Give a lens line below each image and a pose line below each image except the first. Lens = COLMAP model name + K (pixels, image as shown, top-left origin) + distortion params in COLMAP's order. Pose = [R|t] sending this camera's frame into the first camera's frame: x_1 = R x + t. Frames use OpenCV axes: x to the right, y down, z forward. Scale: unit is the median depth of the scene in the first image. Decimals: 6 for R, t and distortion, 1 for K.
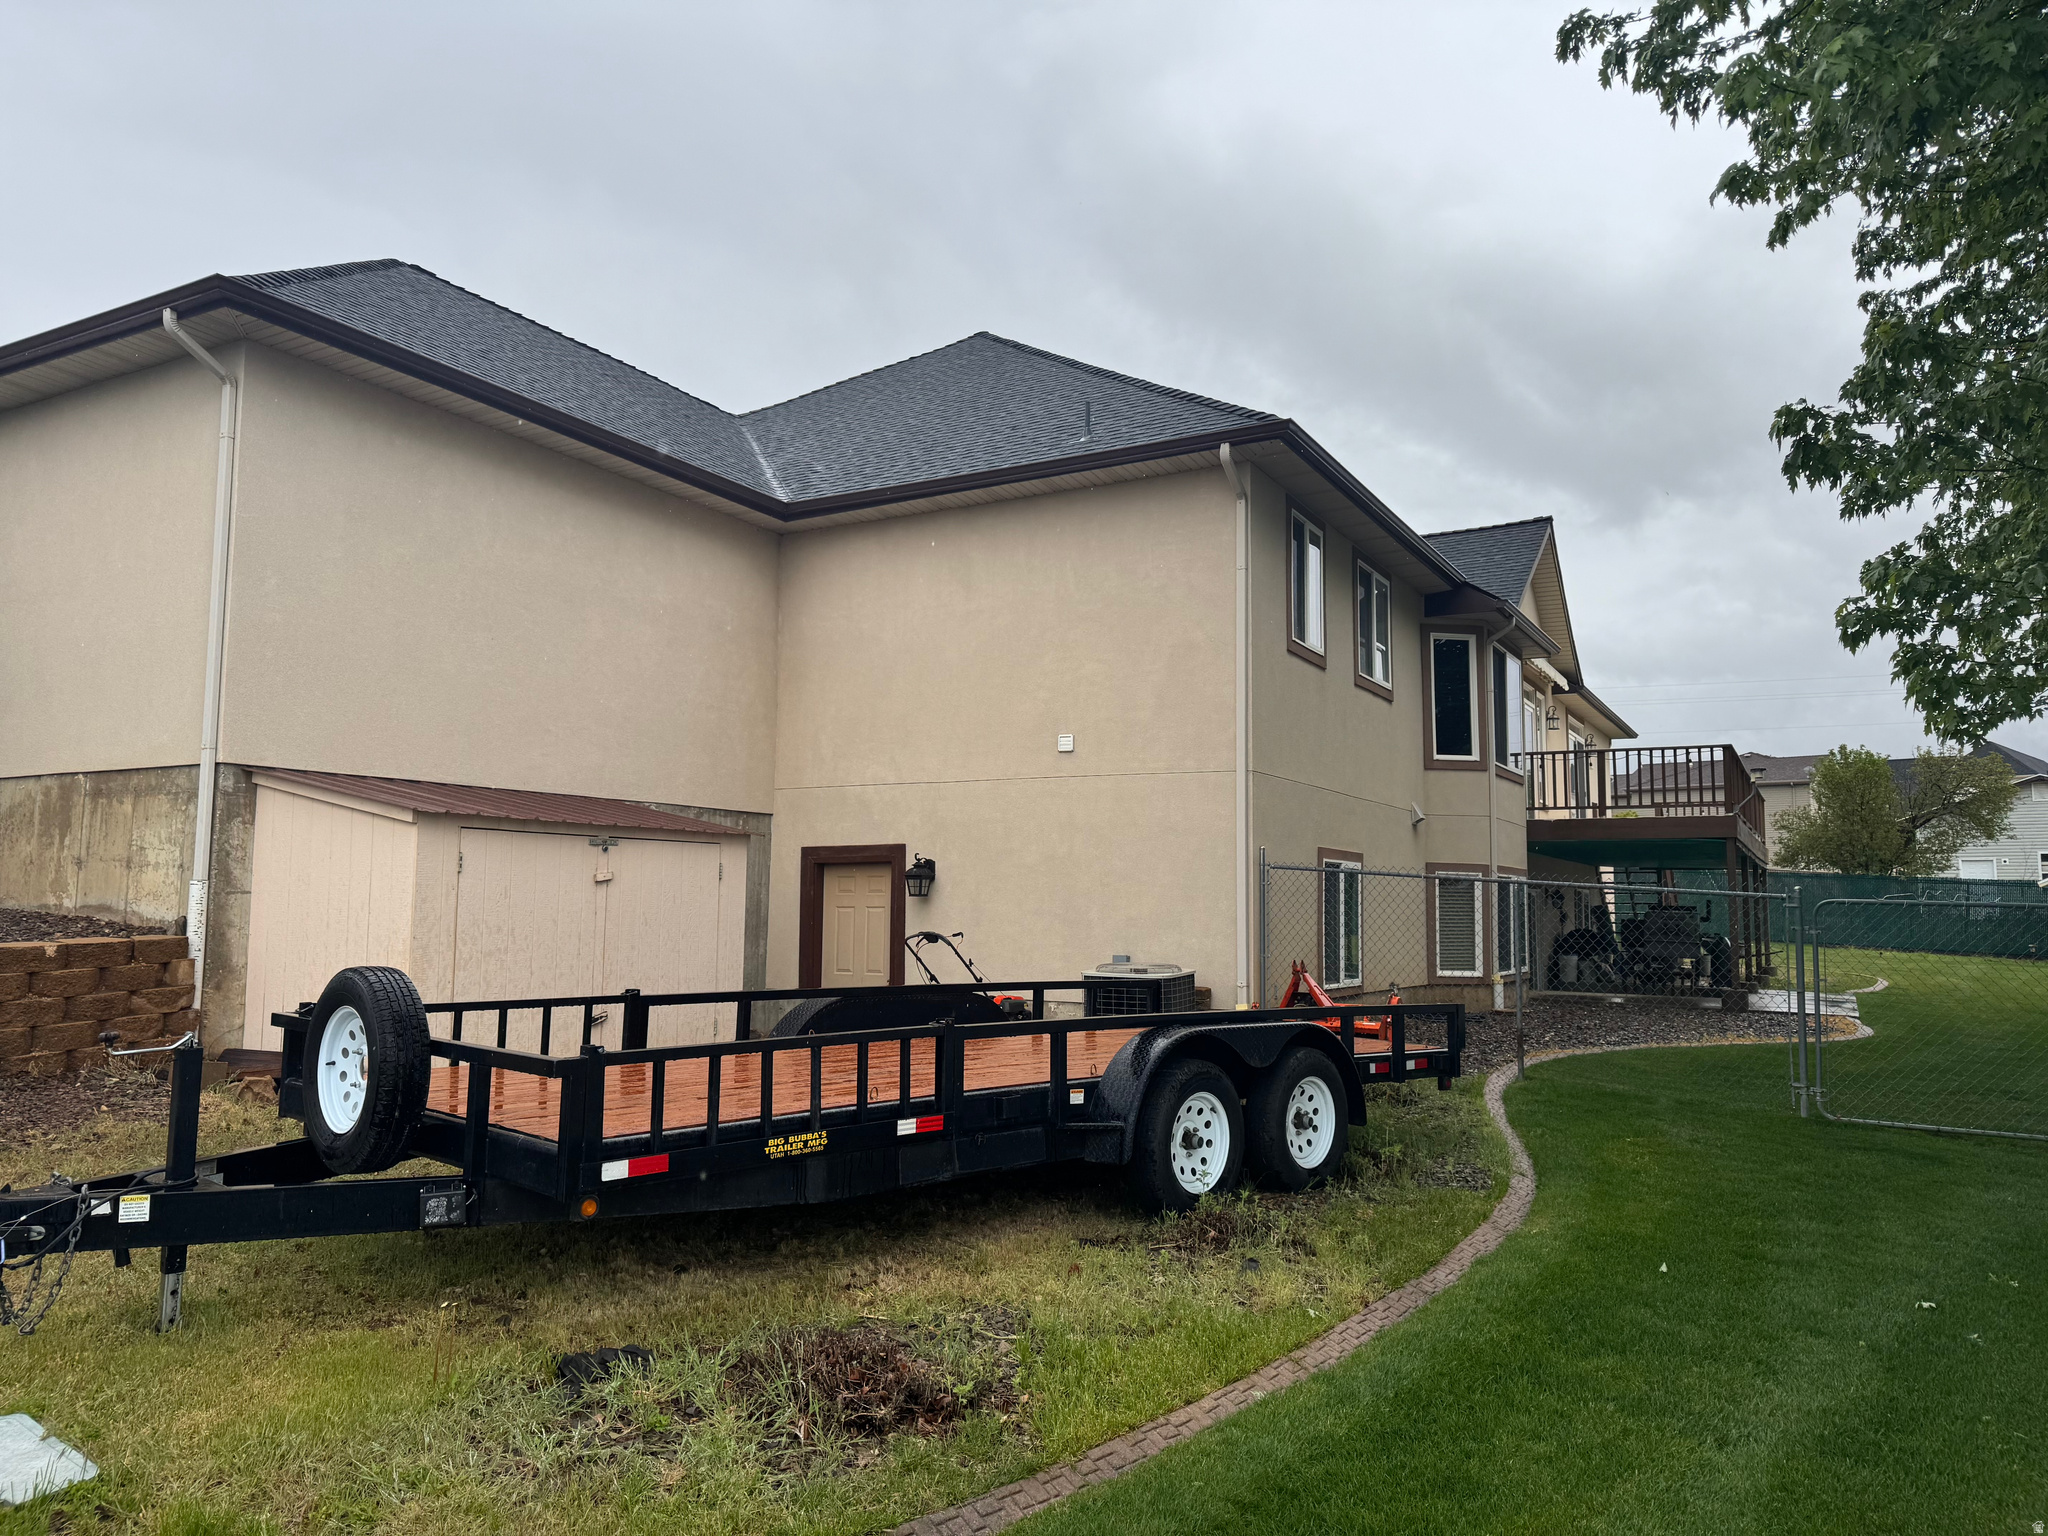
lens RADIAL K [[1454.3, 0, 1025.1], [0, 1454.3, 766.1], [0, 0, 1]] dist [0.003725, -0.000910]
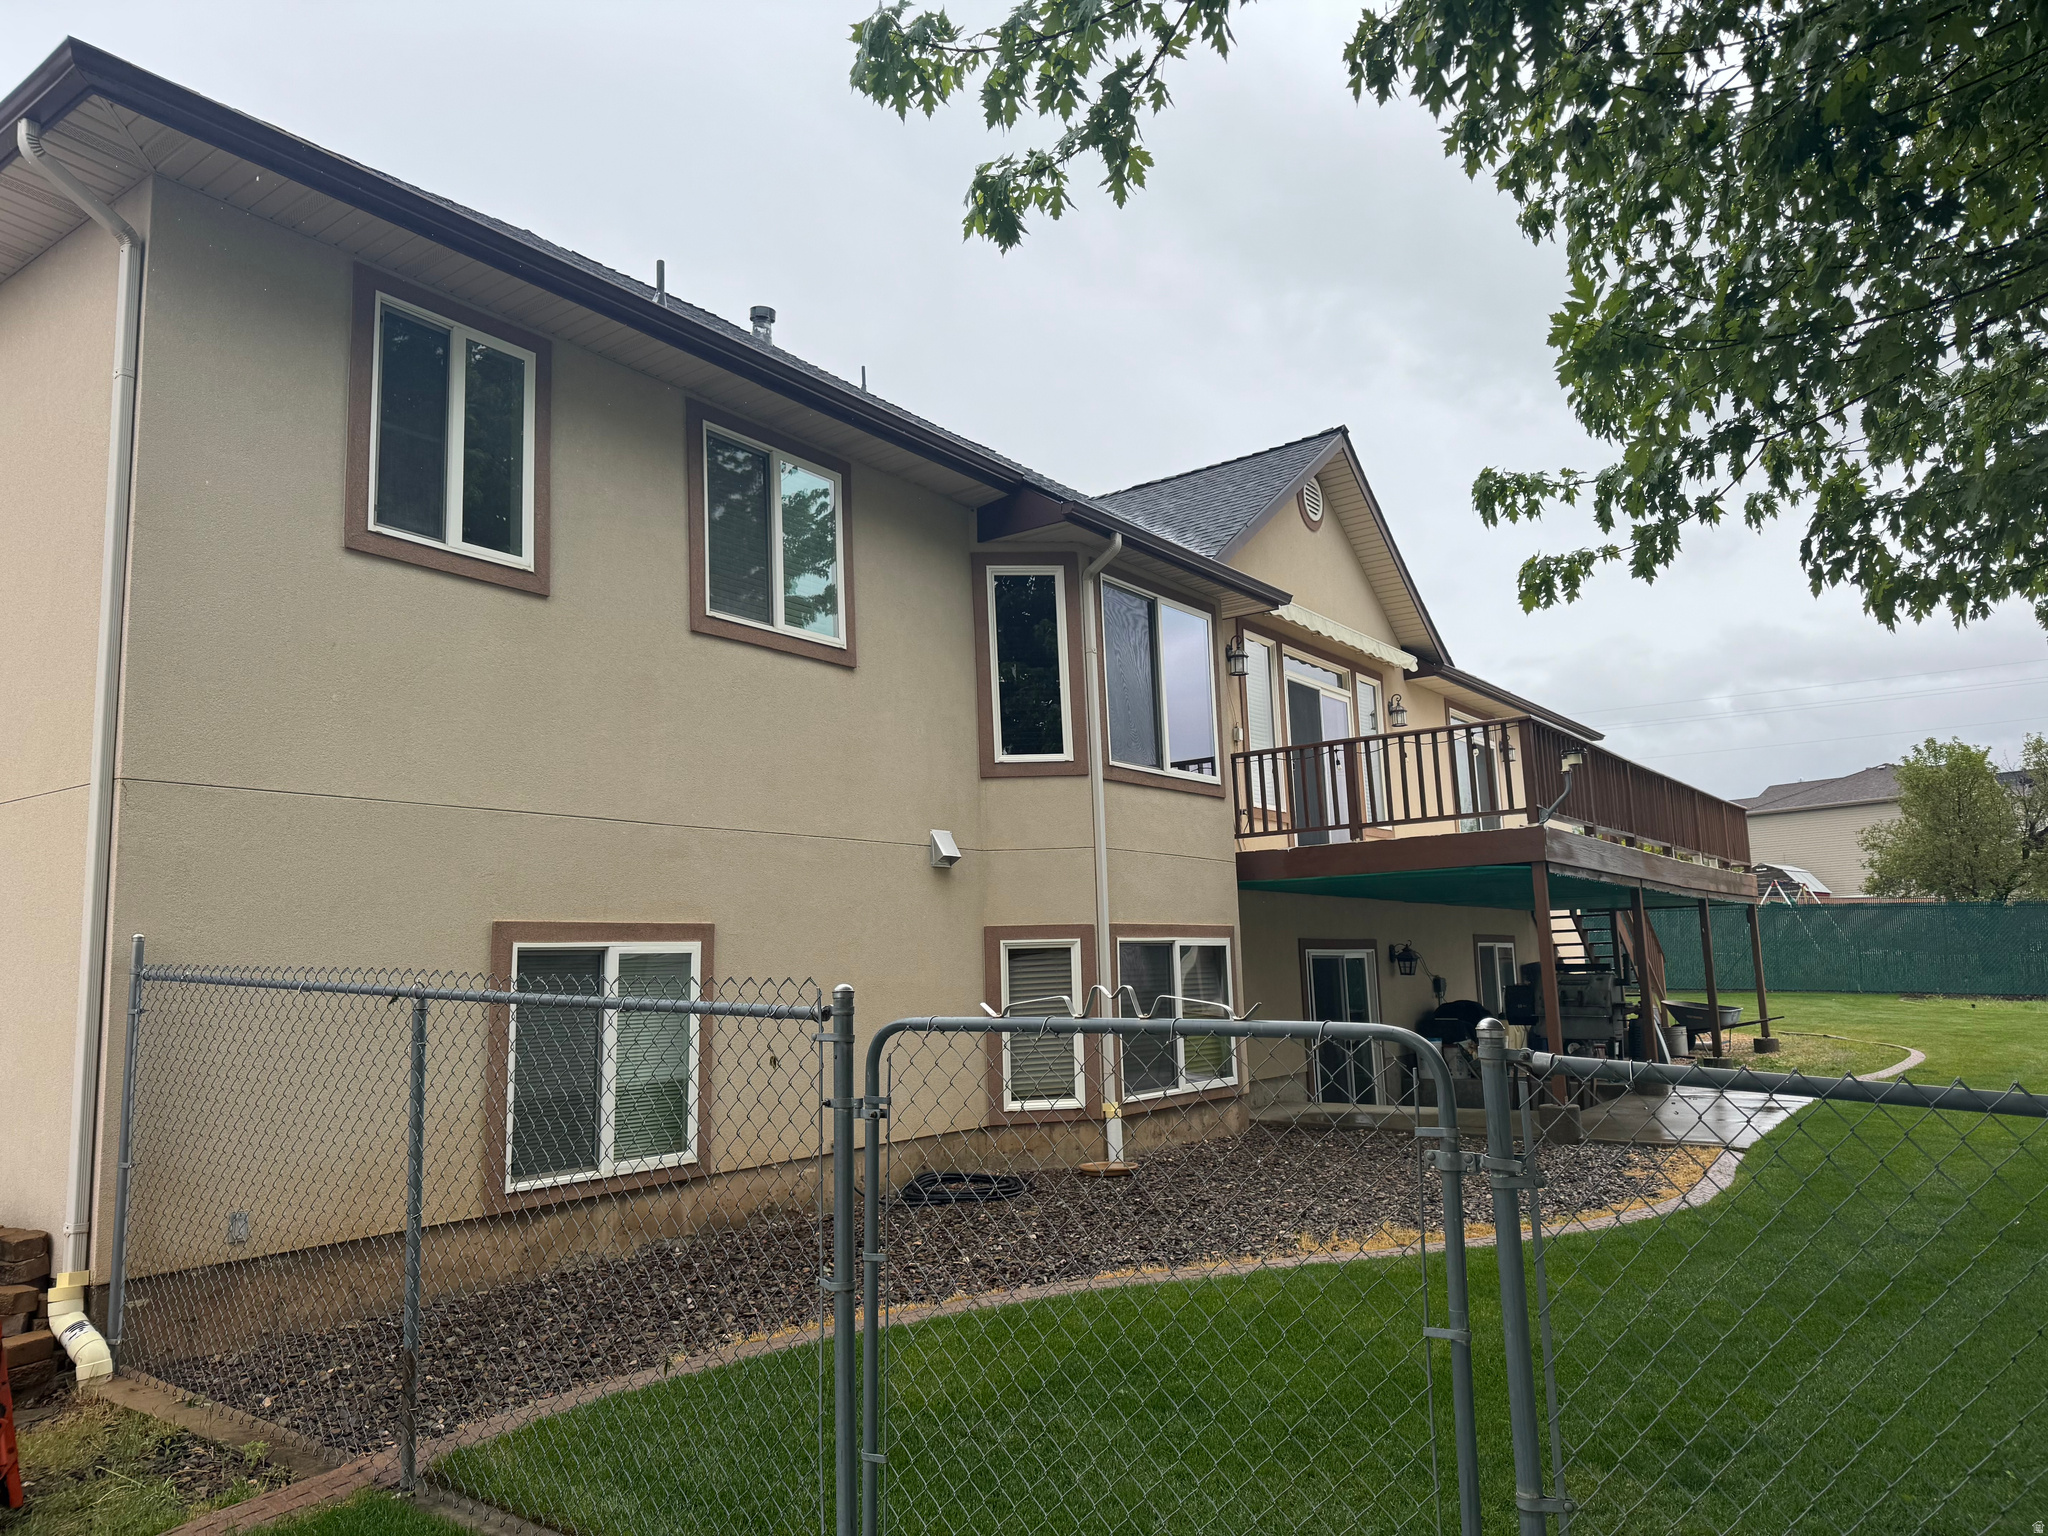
lens RADIAL K [[1454.3, 0, 1021.9], [0, 1454.3, 770.9], [0, 0, 1]] dist [0.003725, -0.000910]
pose [[0.992970, -0.062087, -0.100771, 0.352328], [0.057517, 0.997207, -0.047641, 0.029344], [0.103448, 0.041510, 0.993768, 0.371226]]
